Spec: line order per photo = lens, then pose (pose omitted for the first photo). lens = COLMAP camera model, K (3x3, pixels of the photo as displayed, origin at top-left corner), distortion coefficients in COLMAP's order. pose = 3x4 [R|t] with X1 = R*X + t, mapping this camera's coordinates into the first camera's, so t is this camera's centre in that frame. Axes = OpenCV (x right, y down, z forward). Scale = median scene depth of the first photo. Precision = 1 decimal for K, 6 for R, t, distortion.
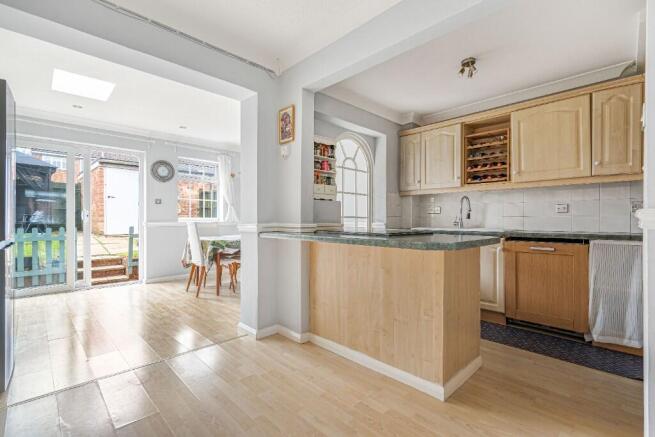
lens RADIAL K [[300.0, 0, 327.5], [0, 300.0, 218.5], [0, 0, 1]] dist [-0.000928, -0.000336]
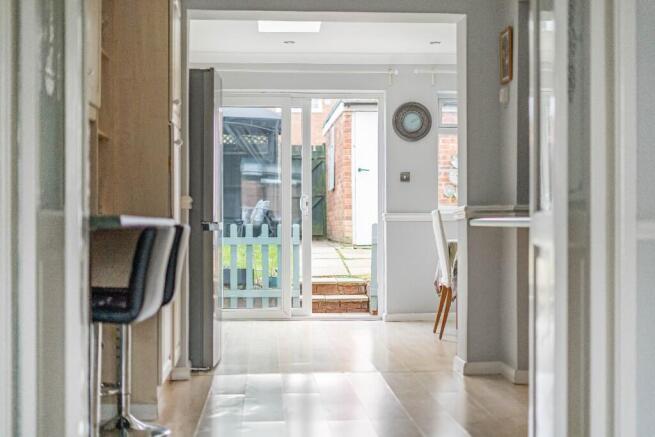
lens RADIAL K [[913.9, 0, 327.5], [0, 913.9, 218.5], [0, 0, 1]] dist [-0.012854, -0.007008]
pose [[0.759452, -0.002778, -0.650558, 0.432844], [0.001811, 0.999996, -0.002157, 0.024275], [0.650561, 0.000460, 0.759454, -0.386240]]
